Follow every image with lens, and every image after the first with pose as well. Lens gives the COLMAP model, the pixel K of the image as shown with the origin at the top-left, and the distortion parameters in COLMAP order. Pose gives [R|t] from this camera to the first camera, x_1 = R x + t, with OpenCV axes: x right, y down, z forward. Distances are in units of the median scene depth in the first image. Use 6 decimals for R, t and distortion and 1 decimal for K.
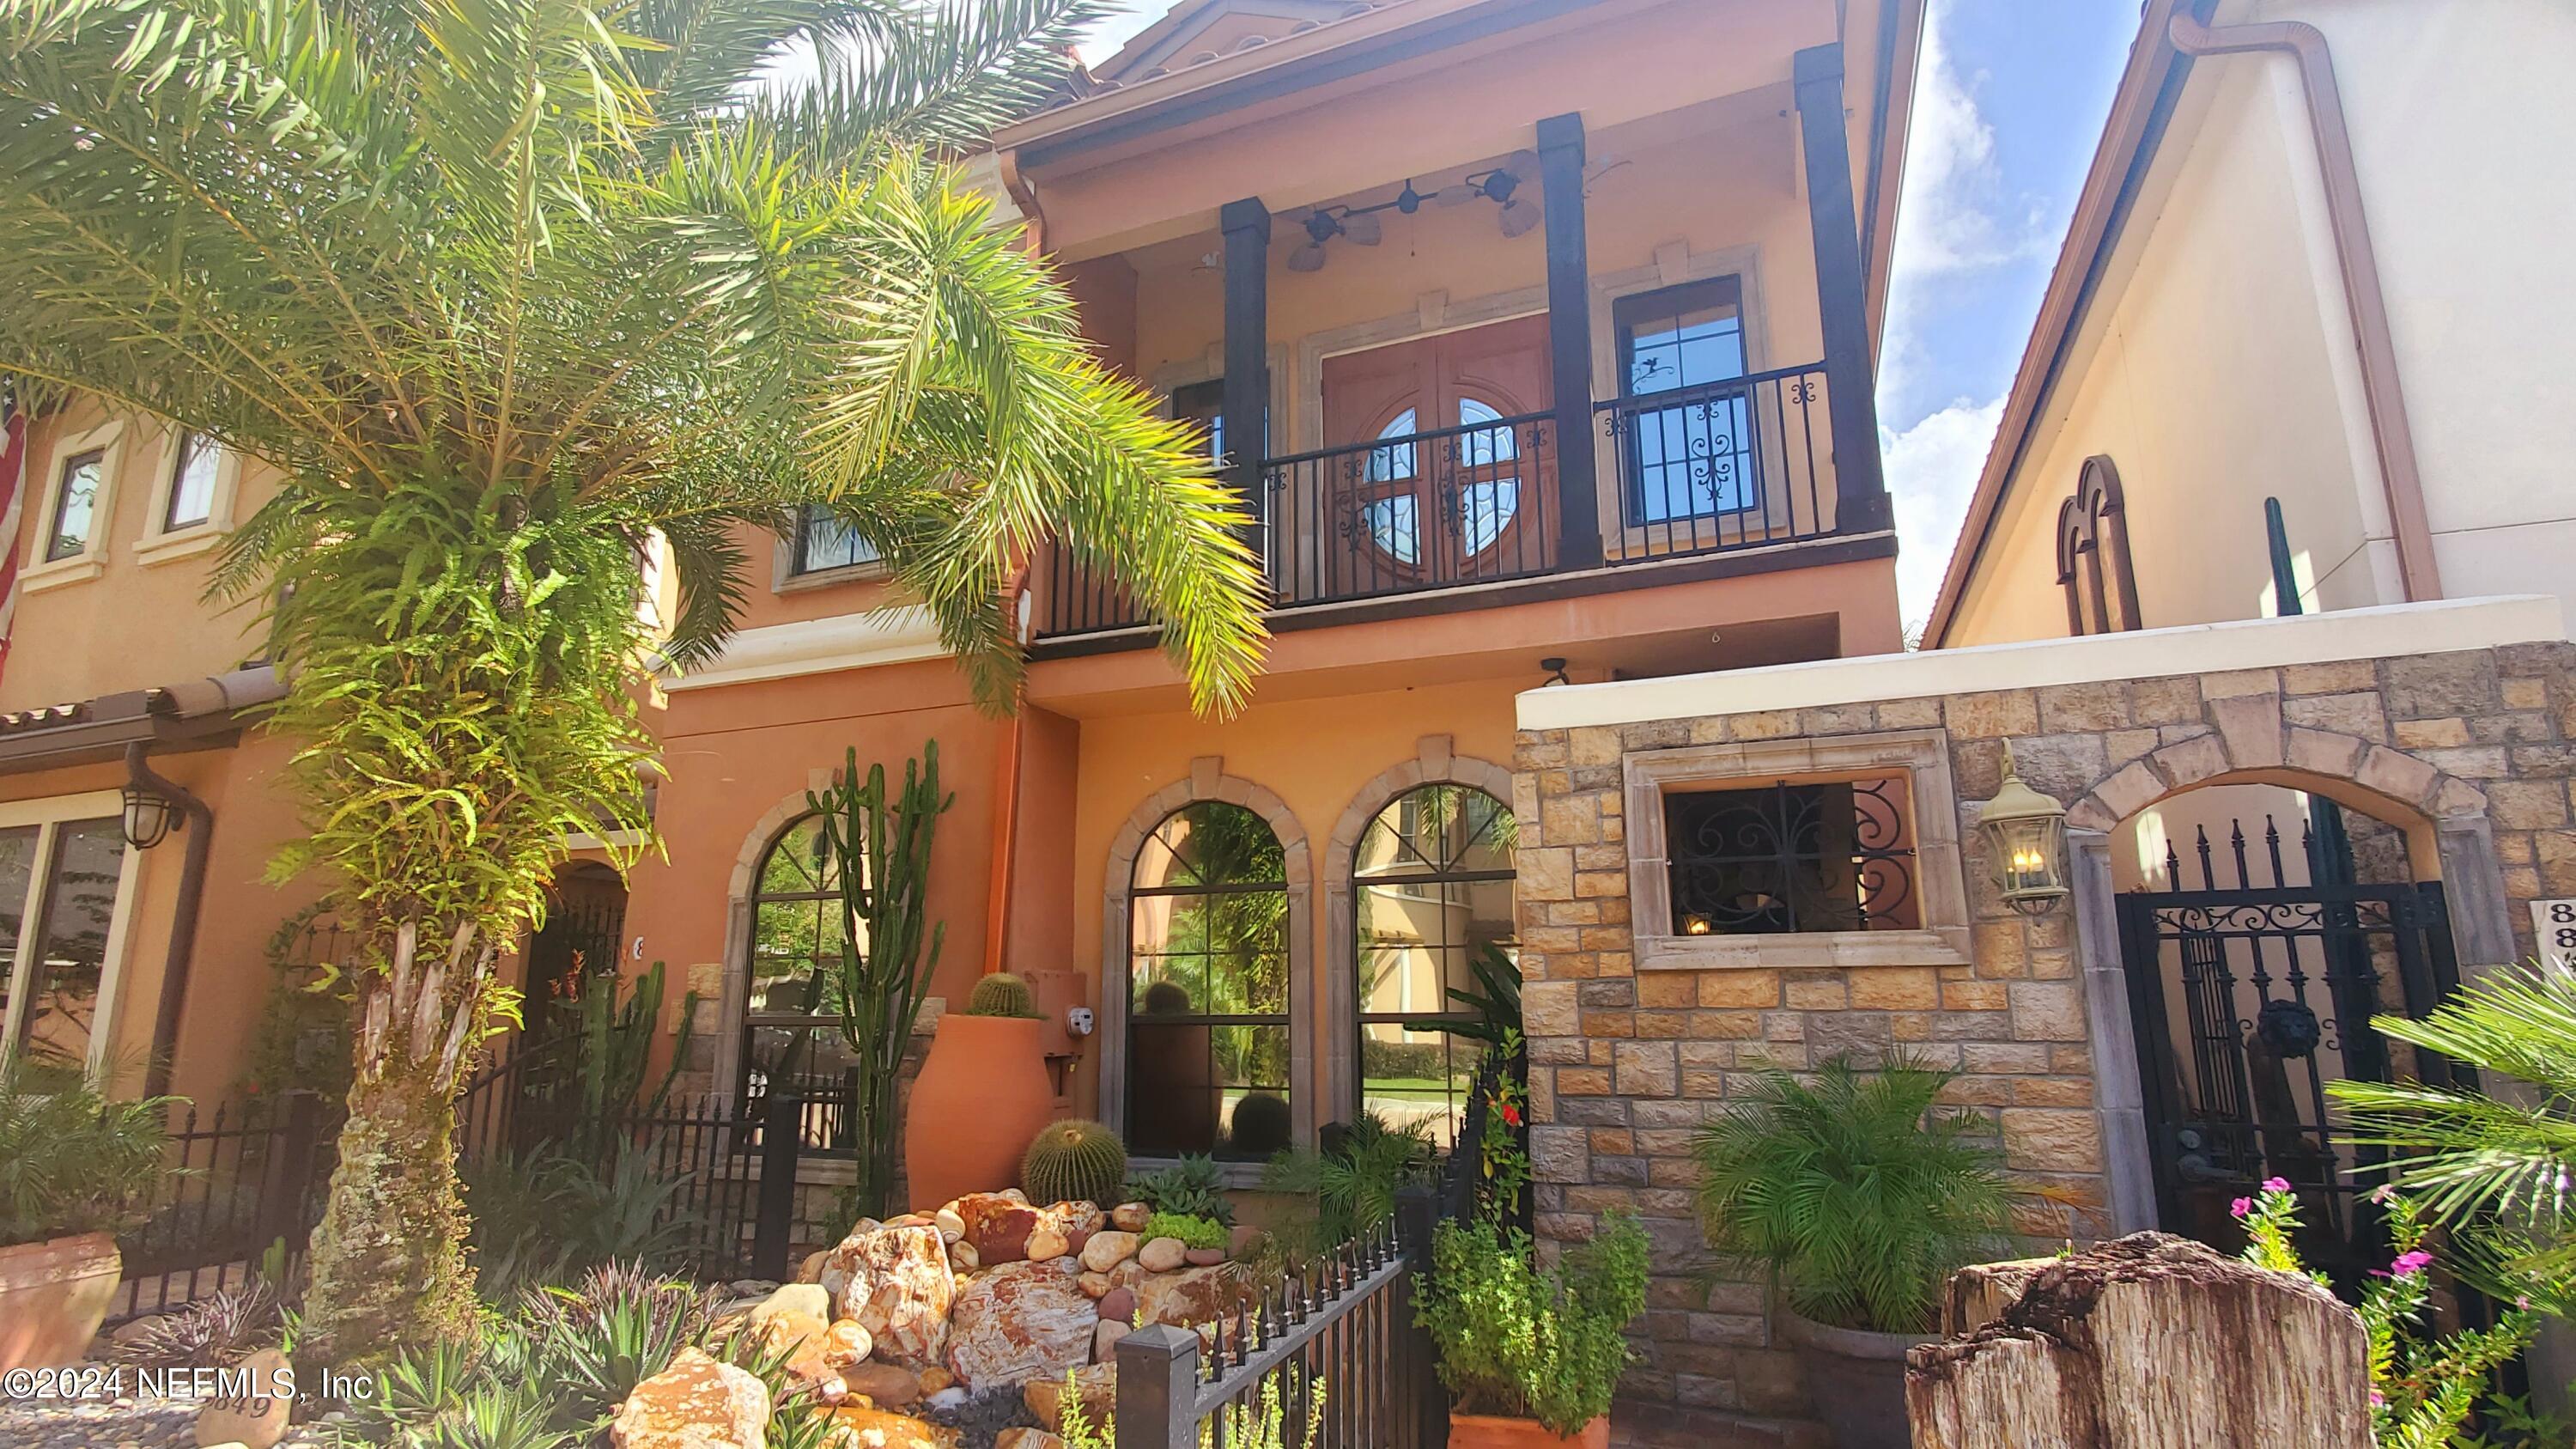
lens RADIAL K [[1310.3, 0, 1288.0], [0, 1310.3, 724.5], [0, 0, 1]] dist [0.020955, -0.023113]
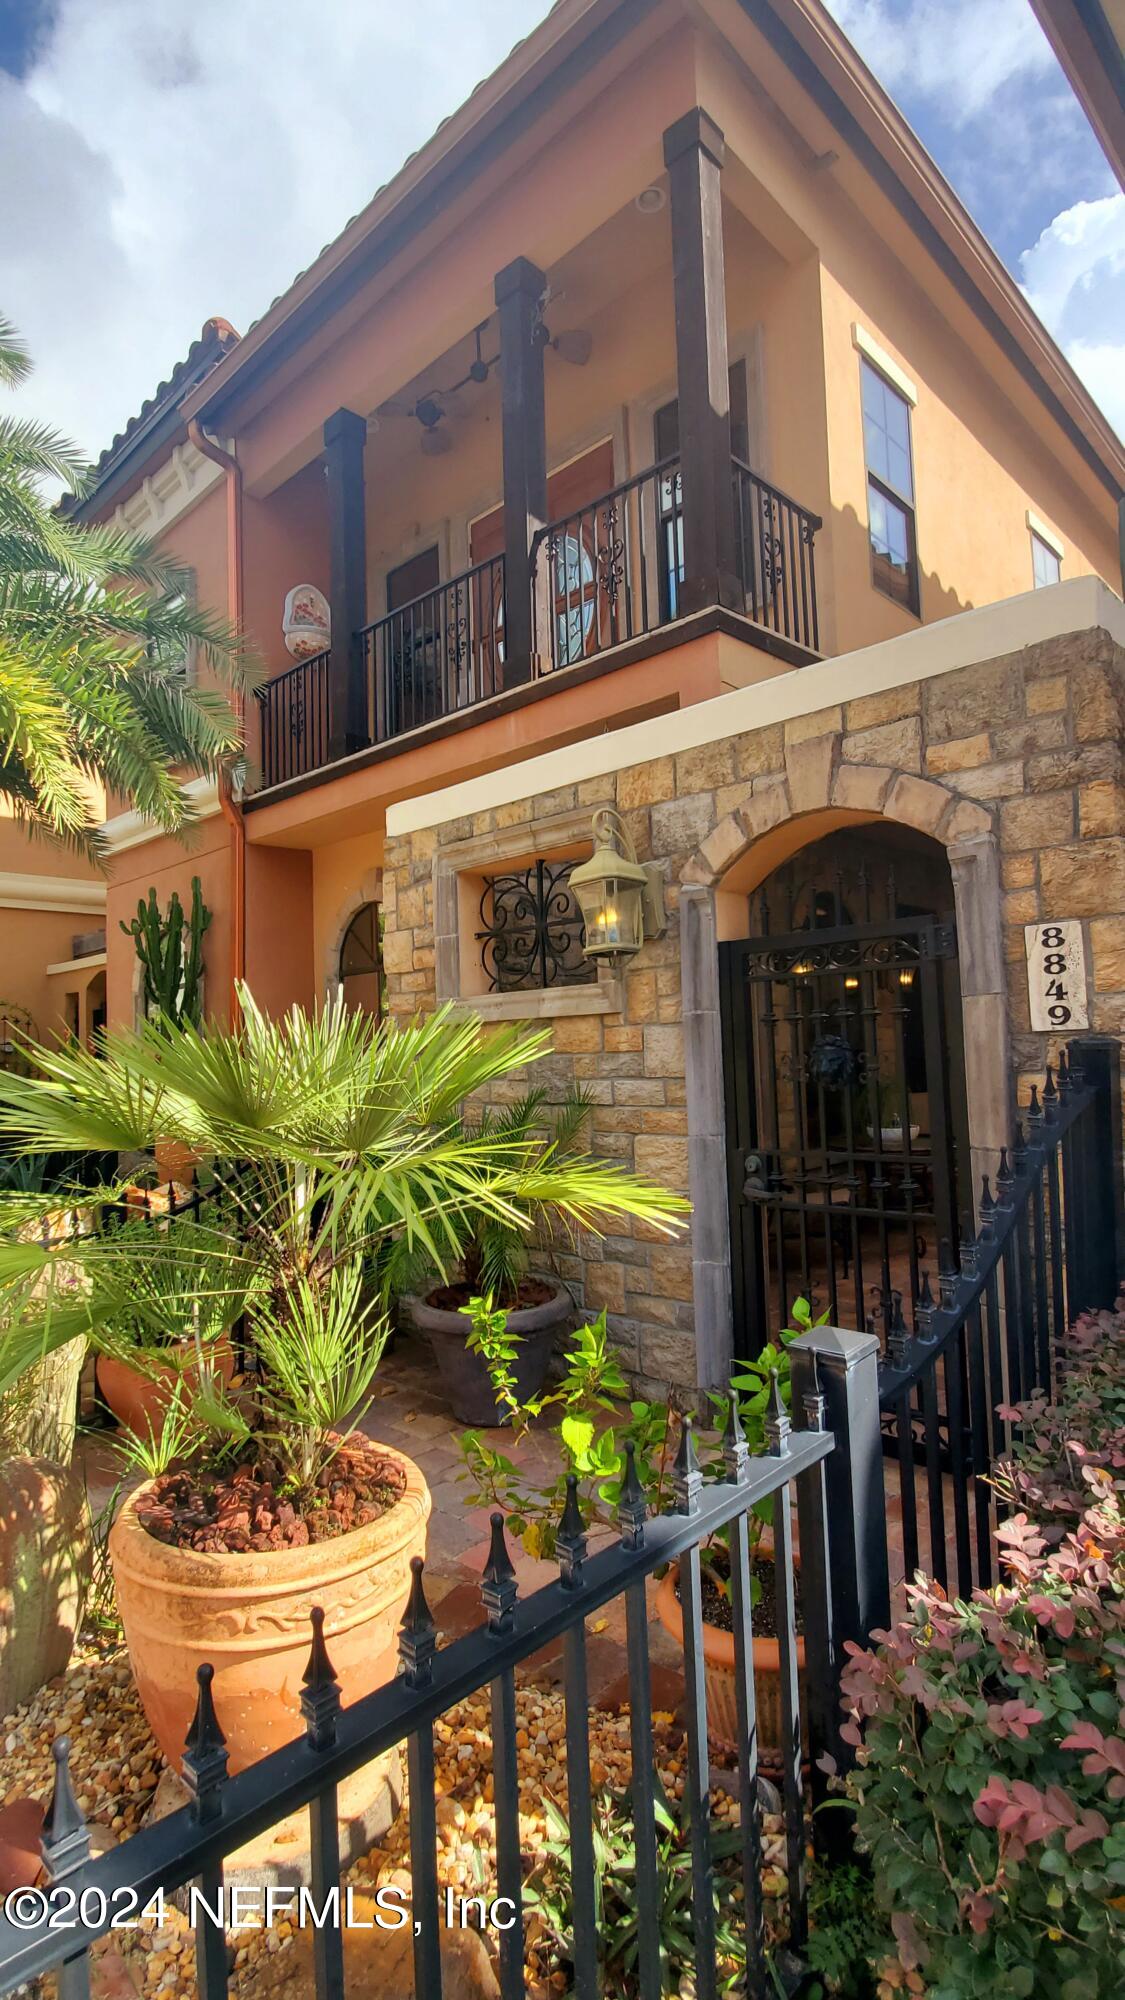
lens RADIAL K [[1017.2, 0, 562.5], [0, 1017.2, 1000.0], [0, 0, 1]] dist [0.020955, -0.023113]
pose [[0.929913, -0.044946, -0.365023, 0.808792], [0.102903, 0.984660, 0.140907, 0.044787], [0.353091, -0.168594, 0.920273, 0.183345]]
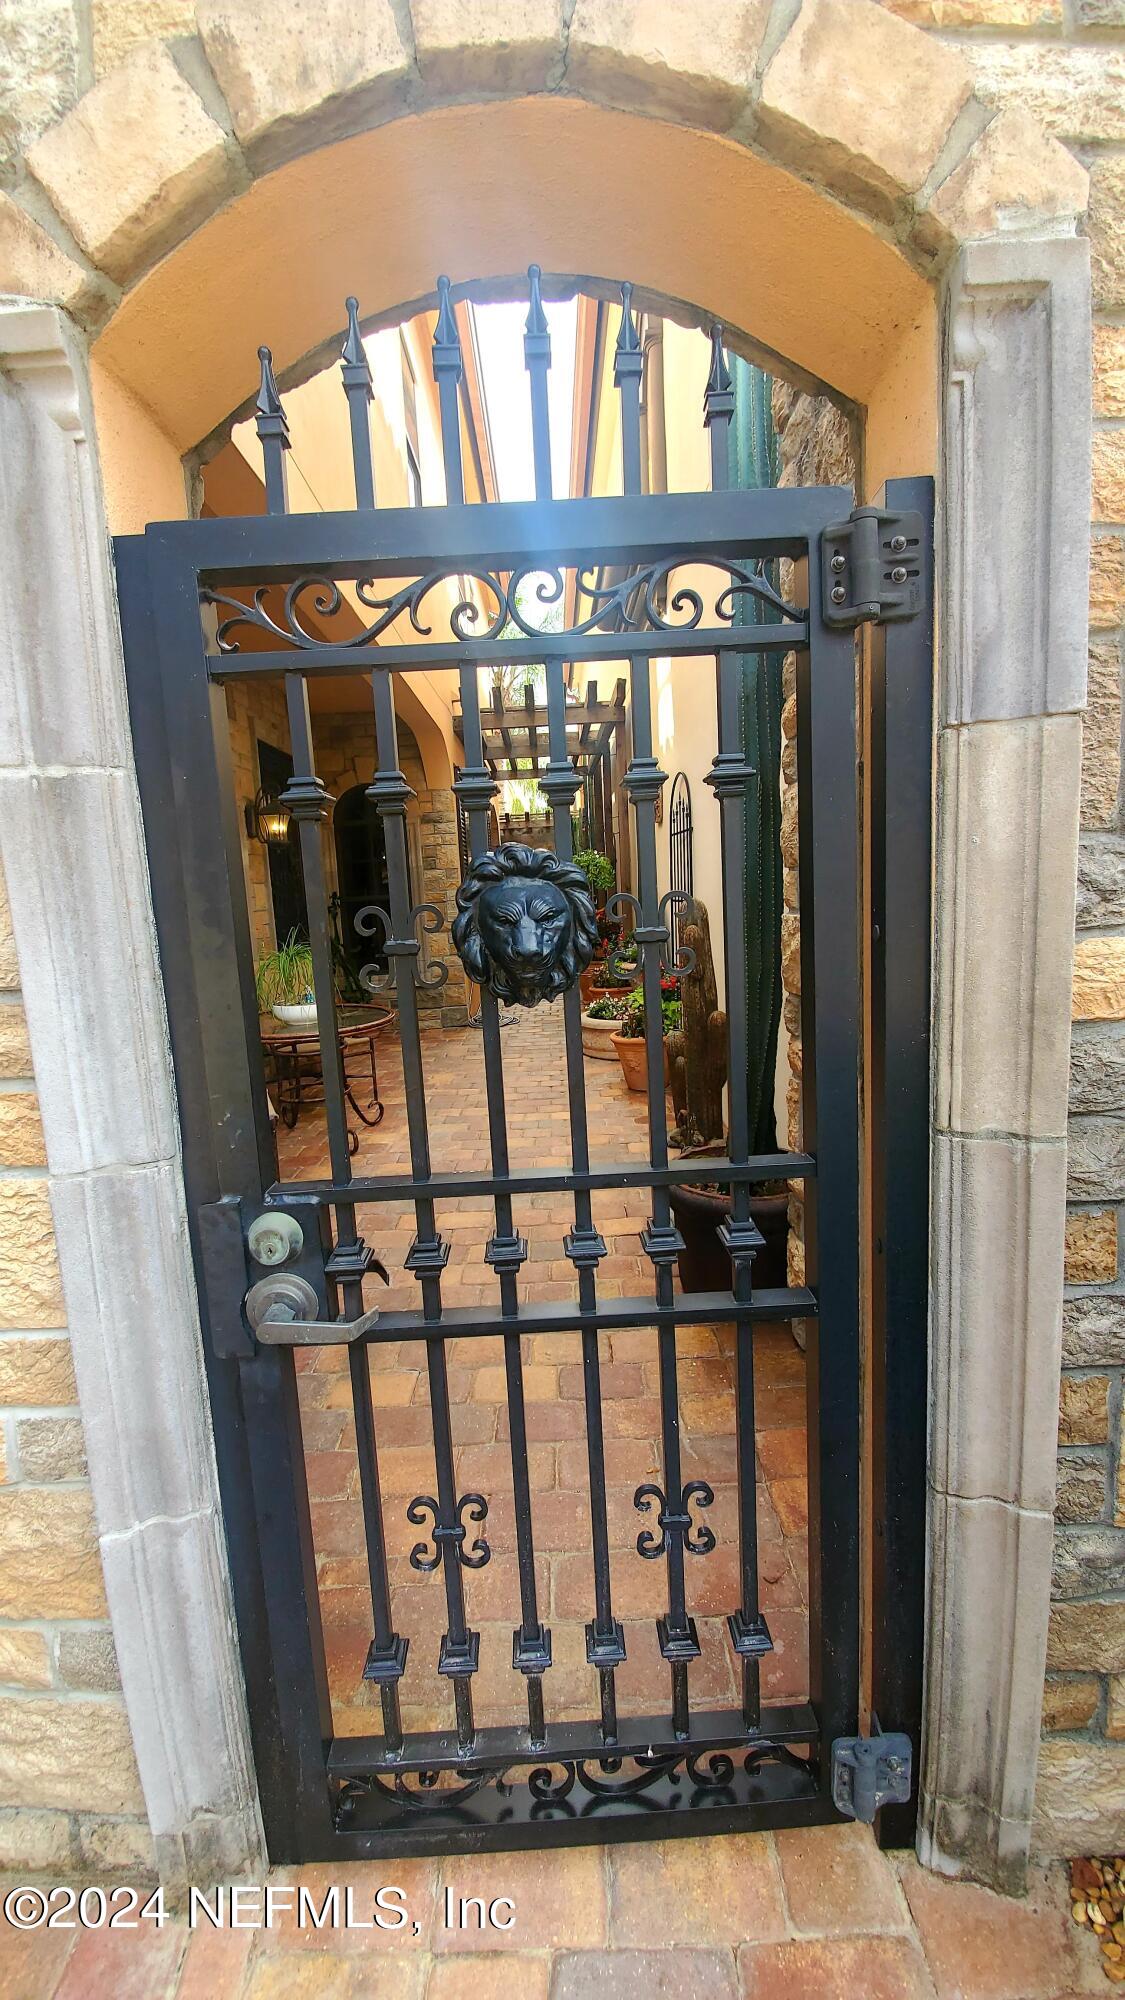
lens RADIAL K [[774.4, 0, 554.6], [0, 774.4, 989.6], [0, 0, 1]] dist [0.000033, -0.008232]
pose [[0.922885, -0.092133, 0.373892, 0.645347], [-0.031533, 0.949613, 0.311834, 0.171080], [-0.383783, -0.299577, 0.873478, 0.757459]]
